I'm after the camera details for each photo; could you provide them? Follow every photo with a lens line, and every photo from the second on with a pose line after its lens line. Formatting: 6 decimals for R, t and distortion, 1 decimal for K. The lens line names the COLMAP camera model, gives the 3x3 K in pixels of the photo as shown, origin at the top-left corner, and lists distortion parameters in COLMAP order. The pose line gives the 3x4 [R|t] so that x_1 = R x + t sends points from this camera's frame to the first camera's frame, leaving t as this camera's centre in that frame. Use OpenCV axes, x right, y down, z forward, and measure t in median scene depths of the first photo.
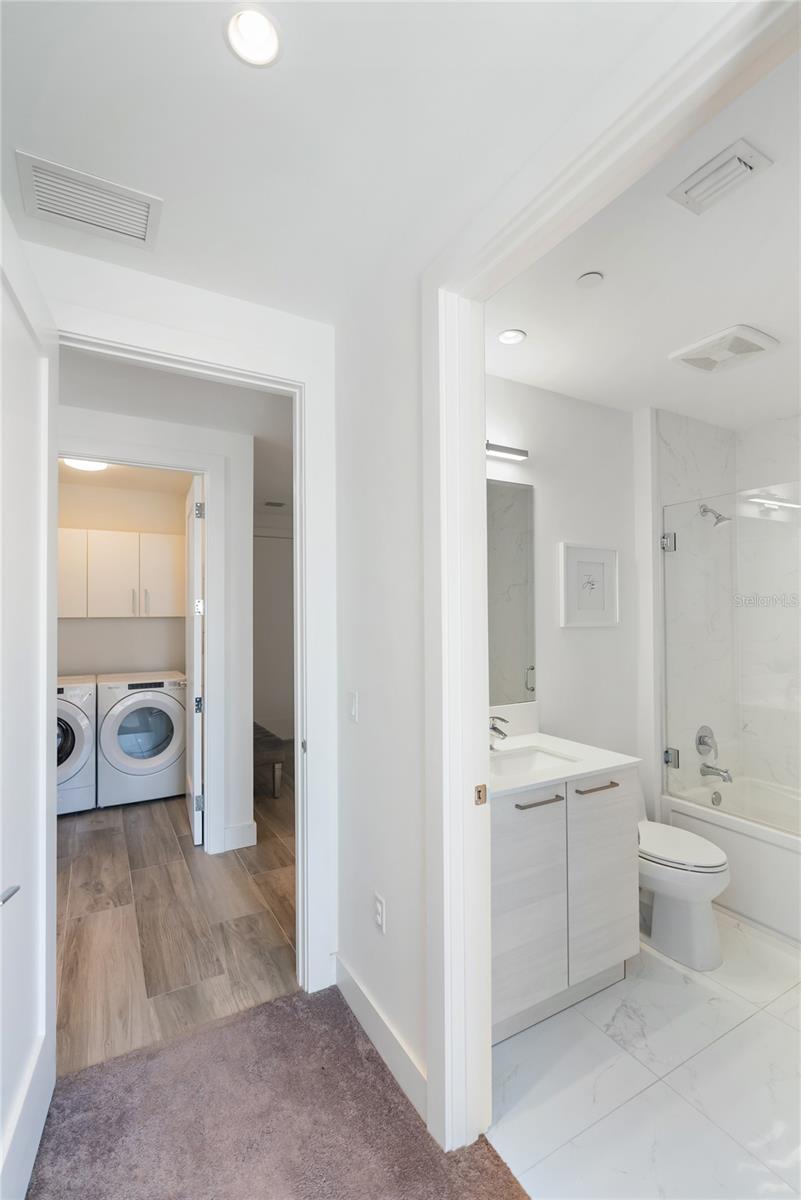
lens RADIAL K [[539.8, 0, 401.2], [0, 539.8, 600.6], [0, 0, 1]] dist [-0.004249, 0.000223]
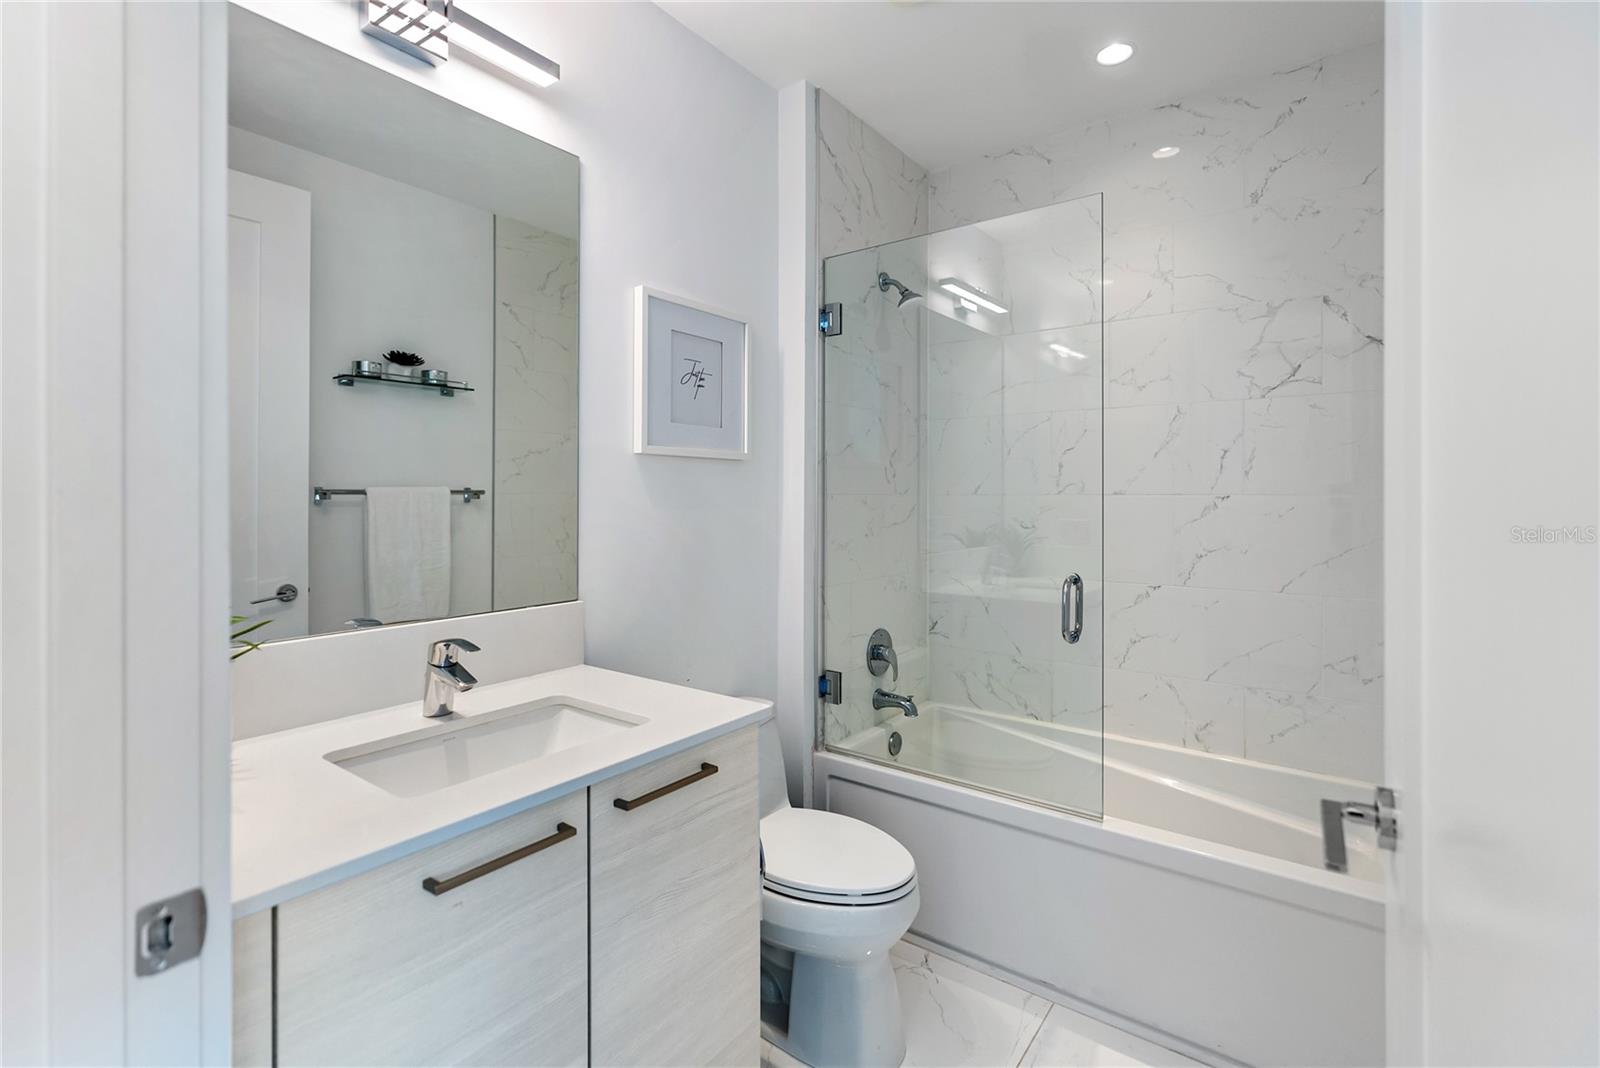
lens RADIAL K [[719.8, 0, 812.2], [0, 719.8, 499.0], [0, 0, 1]] dist [-0.004249, 0.000223]
pose [[0.910737, 0.004758, 0.412958, 0.157681], [-0.013946, 0.999718, 0.019238, 0.071923], [-0.412750, -0.023280, 0.910547, 0.296698]]
